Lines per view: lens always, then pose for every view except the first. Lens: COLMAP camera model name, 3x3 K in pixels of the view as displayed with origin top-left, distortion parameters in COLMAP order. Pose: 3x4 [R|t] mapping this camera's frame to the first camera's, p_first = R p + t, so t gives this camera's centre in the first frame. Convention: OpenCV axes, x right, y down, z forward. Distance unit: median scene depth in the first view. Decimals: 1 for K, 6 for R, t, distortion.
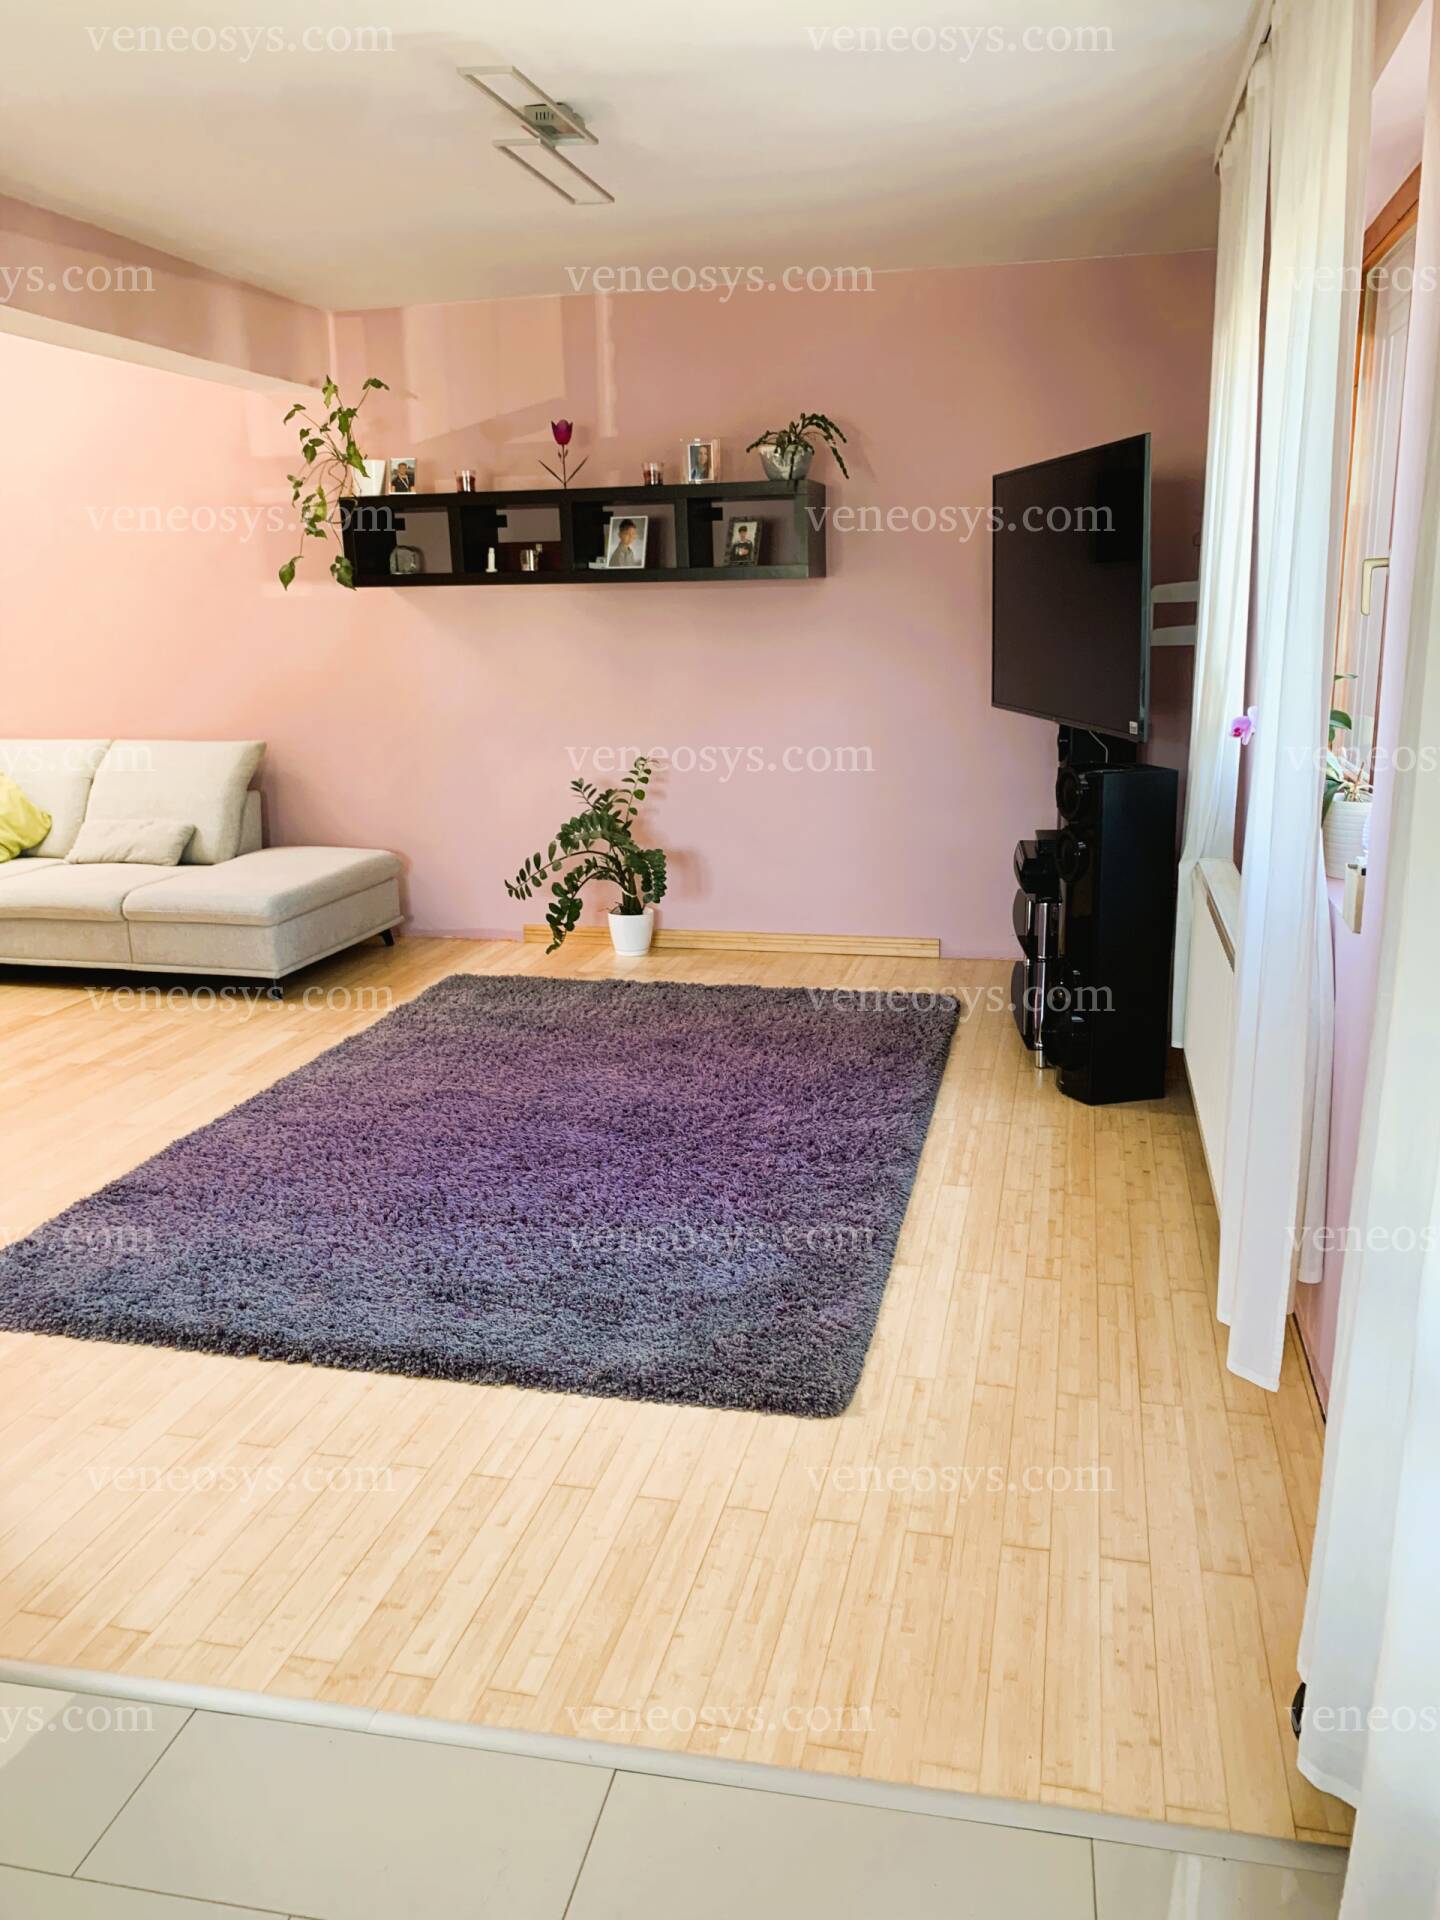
lens RADIAL K [[1451.4, 0, 720.0], [0, 1451.4, 960.0], [0, 0, 1]] dist [0.066049, -0.113227]
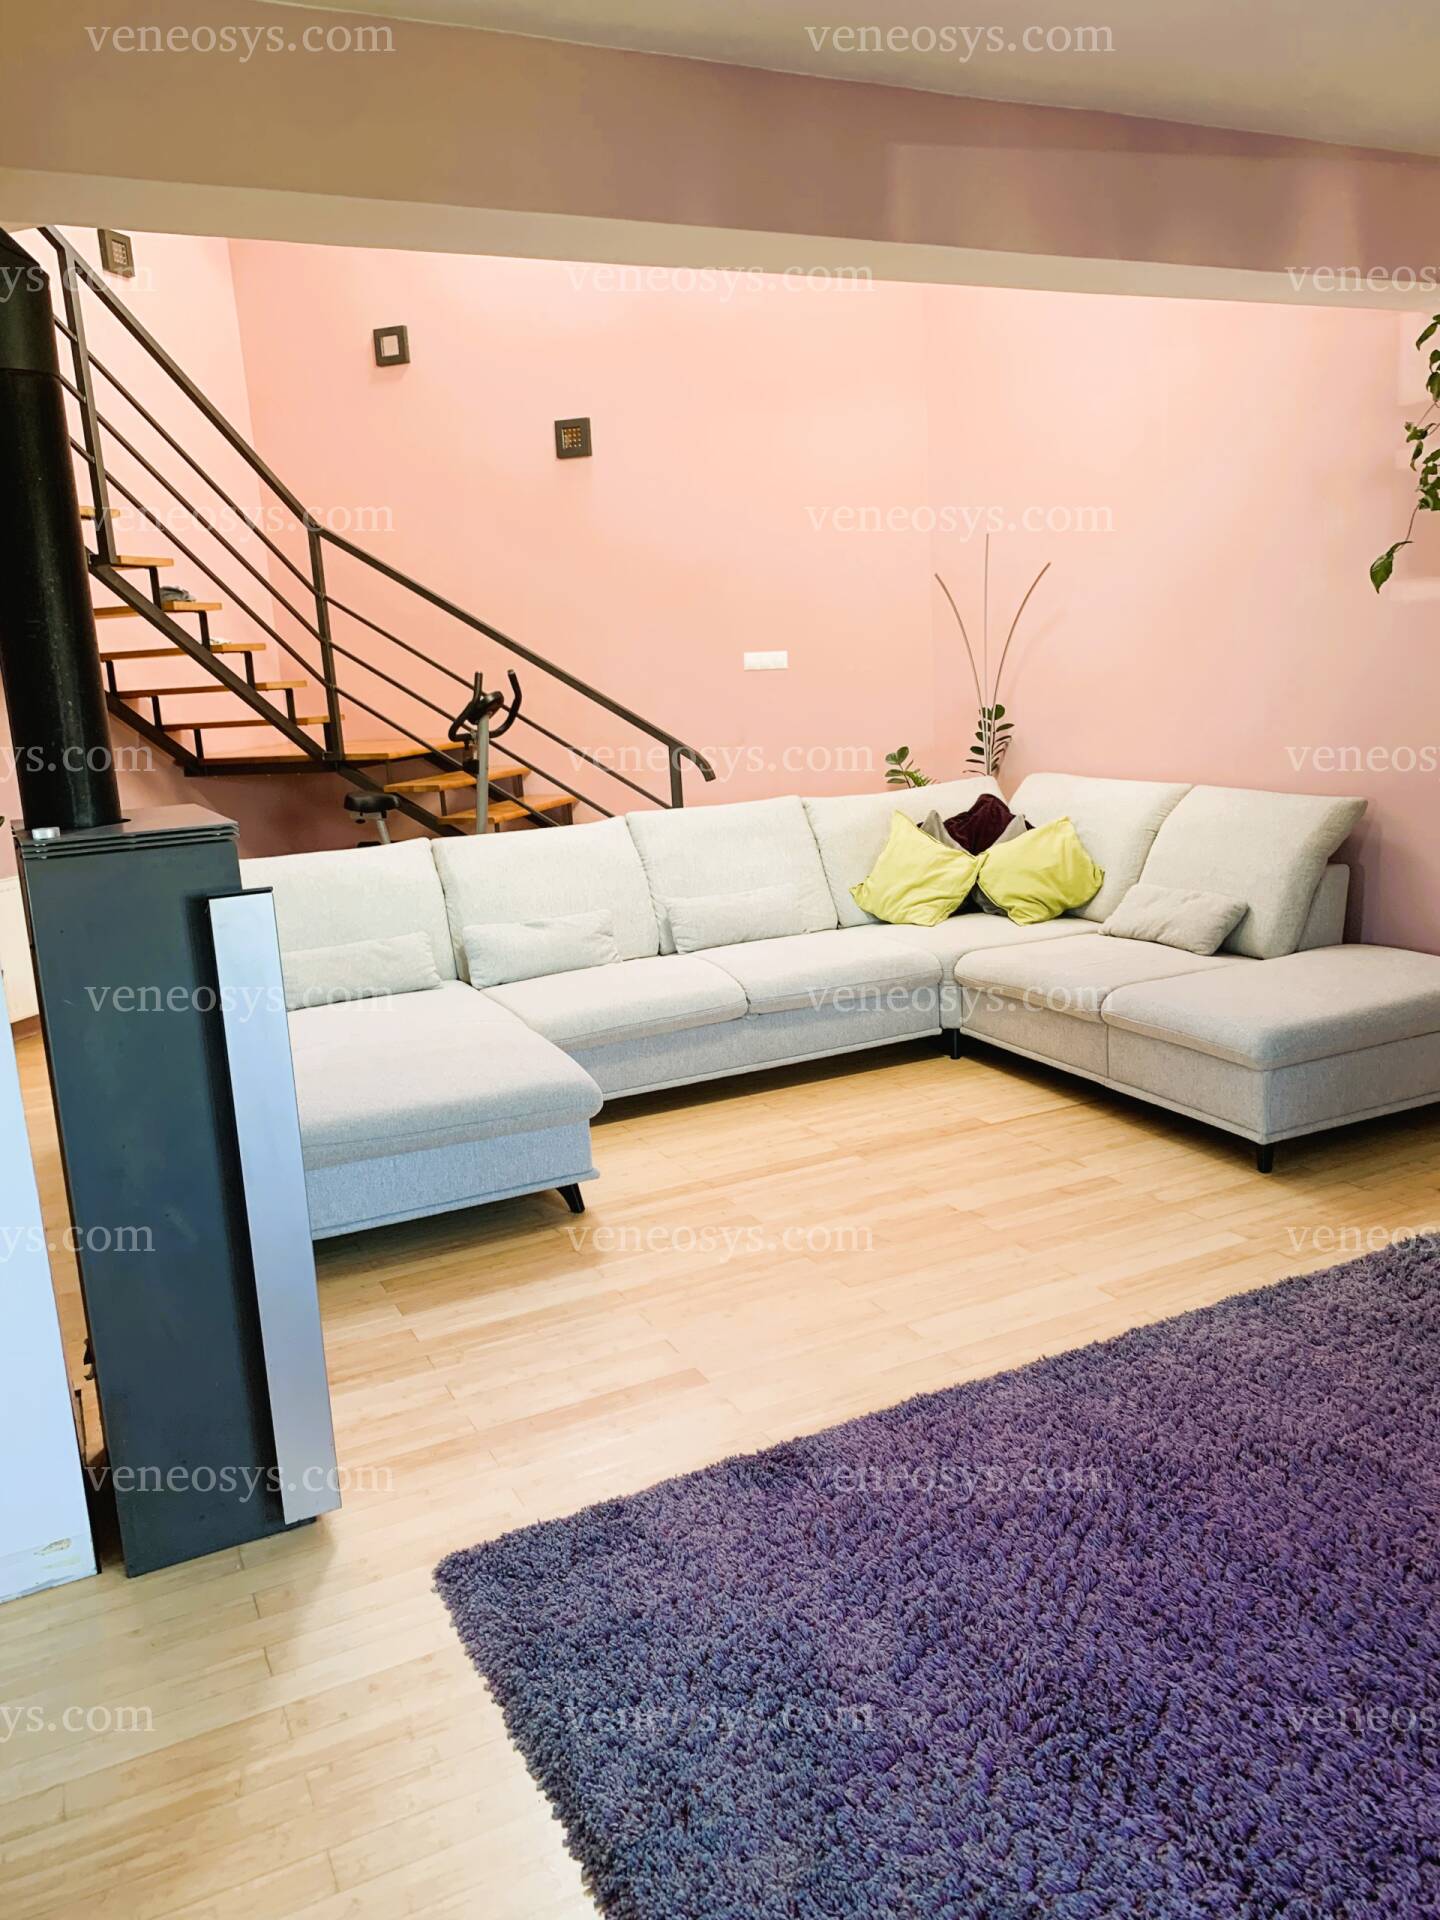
lens RADIAL K [[1451.4, 0, 720.0], [0, 1451.4, 960.0], [0, 0, 1]] dist [0.066049, -0.113227]
pose [[0.636776, 0.143256, -0.757624, 0.053511], [-0.137749, 0.987917, 0.071025, -0.089120], [0.758645, 0.059135, 0.648816, 0.330907]]
